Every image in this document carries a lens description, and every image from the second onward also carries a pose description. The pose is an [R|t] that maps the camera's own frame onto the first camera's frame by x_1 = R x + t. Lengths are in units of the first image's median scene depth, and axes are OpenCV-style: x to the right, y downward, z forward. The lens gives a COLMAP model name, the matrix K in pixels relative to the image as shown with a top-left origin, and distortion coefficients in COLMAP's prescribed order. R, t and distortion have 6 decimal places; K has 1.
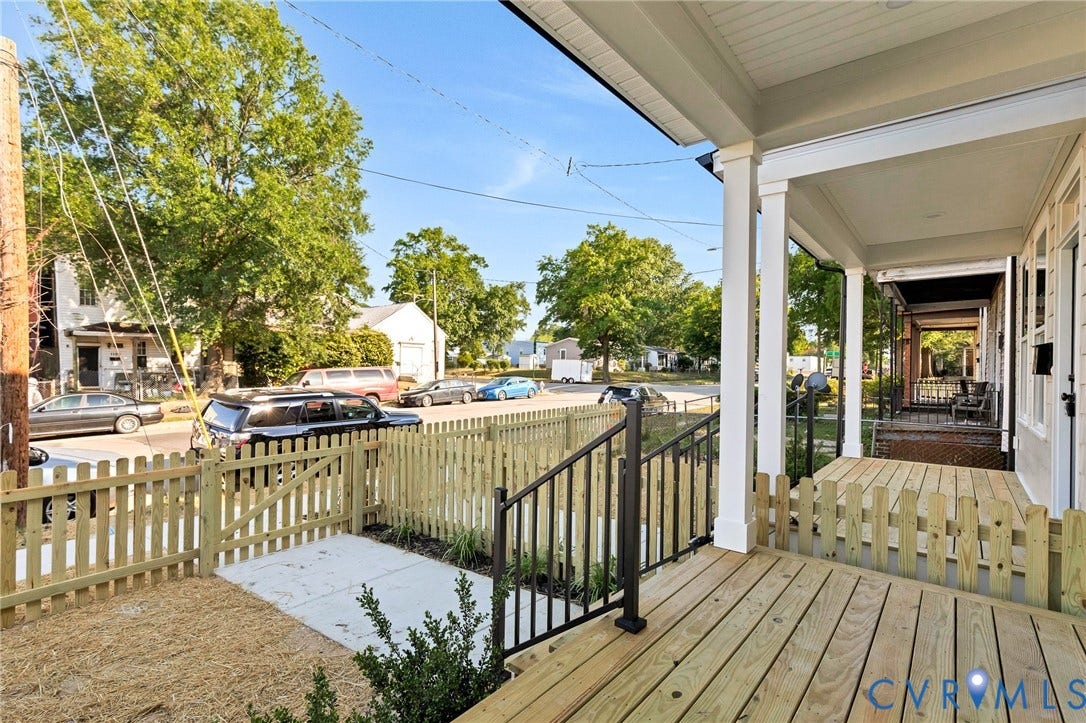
lens RADIAL K [[526.7, 0, 551.0], [0, 526.7, 363.6], [0, 0, 1]] dist [0.009384, 0.001206]
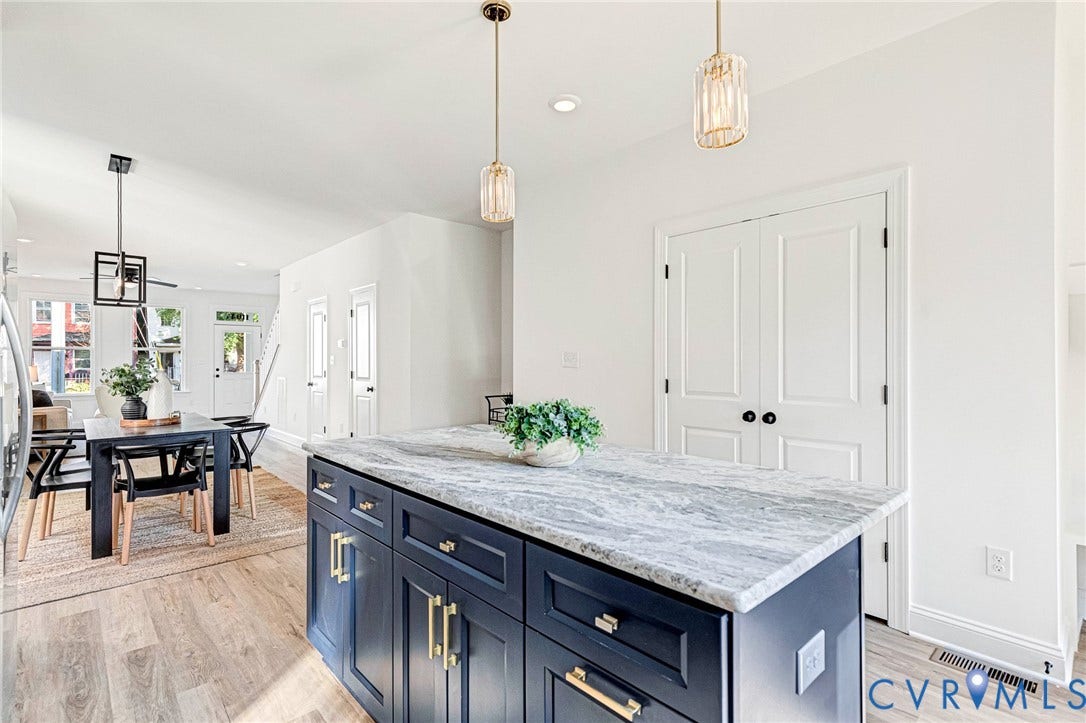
lens RADIAL K [[526.7, 0, 545.1], [0, 526.7, 360.7], [0, 0, 1]] dist [0.009384, 0.001206]
pose [[0.988841, -0.008509, -0.148733, 0.448024], [0.009634, 0.999930, 0.006844, -0.010315], [0.148665, -0.008201, 0.988854, -0.357516]]
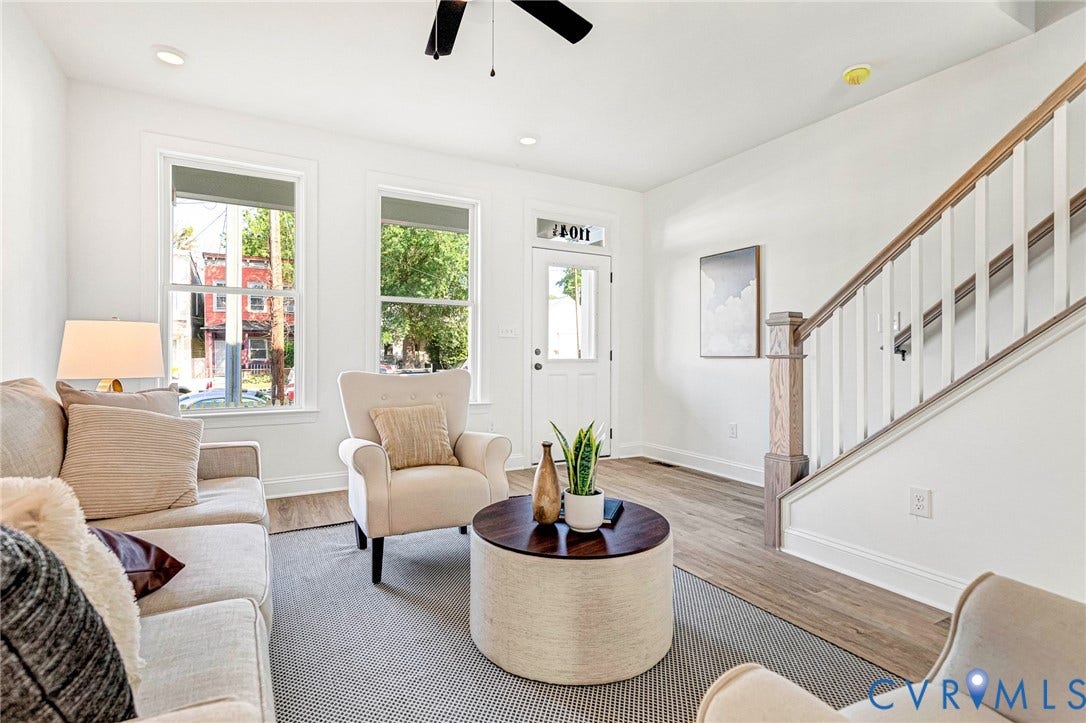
lens RADIAL K [[526.7, 0, 541.2], [0, 526.7, 354.8], [0, 0, 1]] dist [0.009384, 0.001206]
pose [[0.932809, -0.009905, -0.360234, 0.145030], [0.012866, 0.999900, 0.005825, -0.001333], [0.360141, -0.010068, 0.932844, -0.109828]]
